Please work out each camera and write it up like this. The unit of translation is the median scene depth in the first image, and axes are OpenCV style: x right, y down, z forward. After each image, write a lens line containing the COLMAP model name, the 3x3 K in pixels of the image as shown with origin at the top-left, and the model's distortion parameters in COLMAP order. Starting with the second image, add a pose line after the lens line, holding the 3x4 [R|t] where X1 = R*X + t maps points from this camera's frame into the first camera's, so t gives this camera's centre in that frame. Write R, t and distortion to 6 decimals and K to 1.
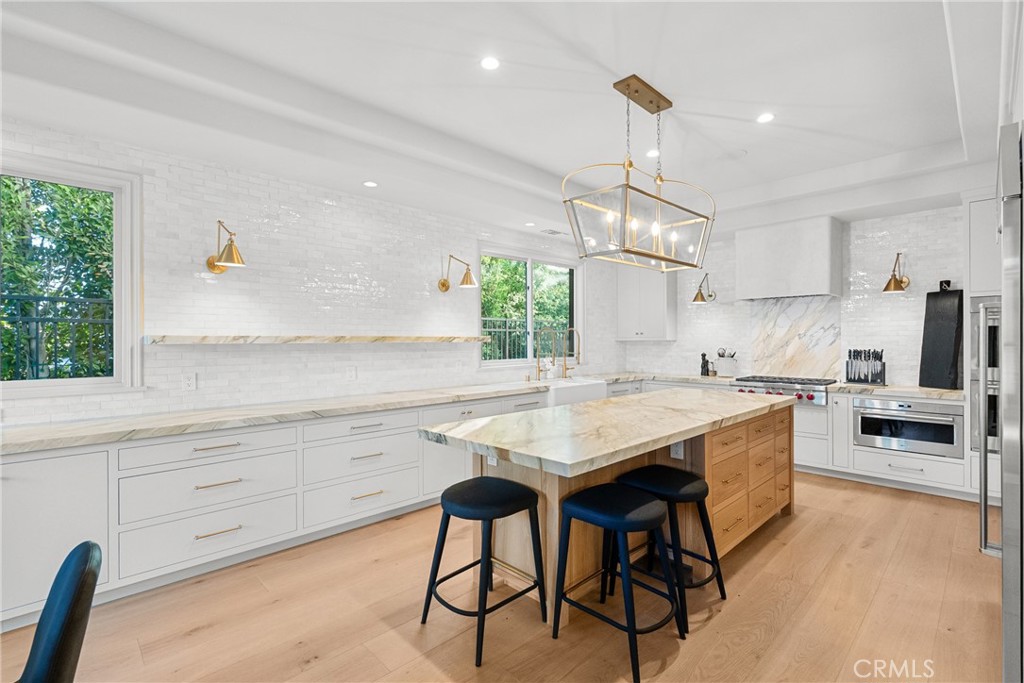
lens RADIAL K [[471.0, 0, 508.7], [0, 471.0, 338.0], [0, 0, 1]] dist [0.003878, 0.001600]
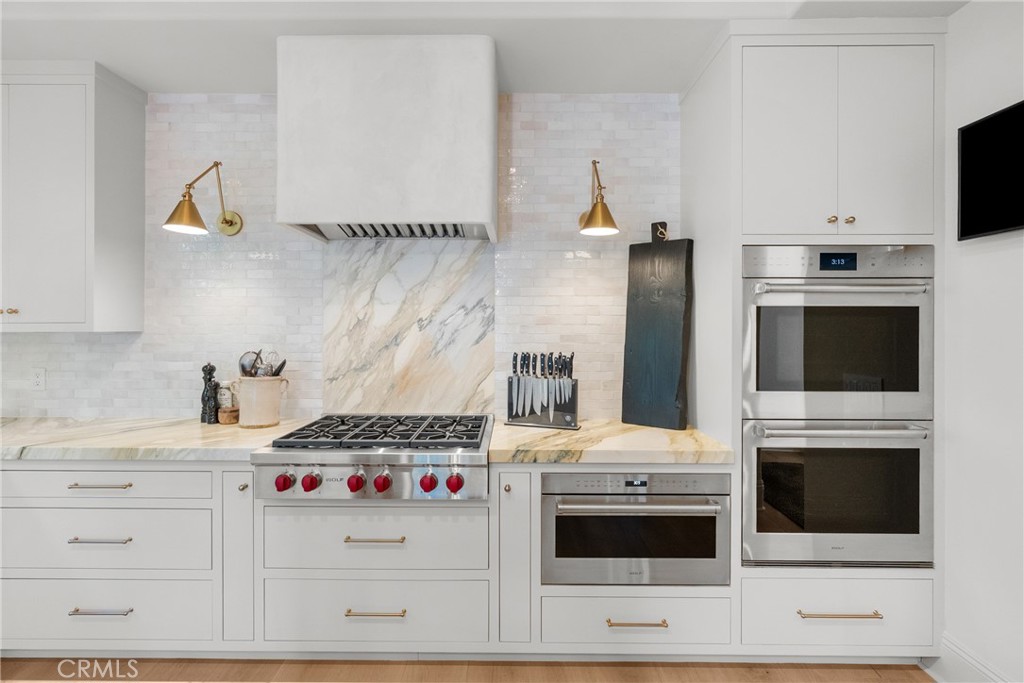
lens RADIAL K [[471.0, 0, 508.7], [0, 471.0, 338.0], [0, 0, 1]] dist [0.003878, 0.001600]
pose [[0.704280, -0.000315, 0.709922, 0.365076], [-0.008114, 0.999931, 0.008493, 0.005355], [-0.709876, -0.011742, 0.704229, 0.640259]]
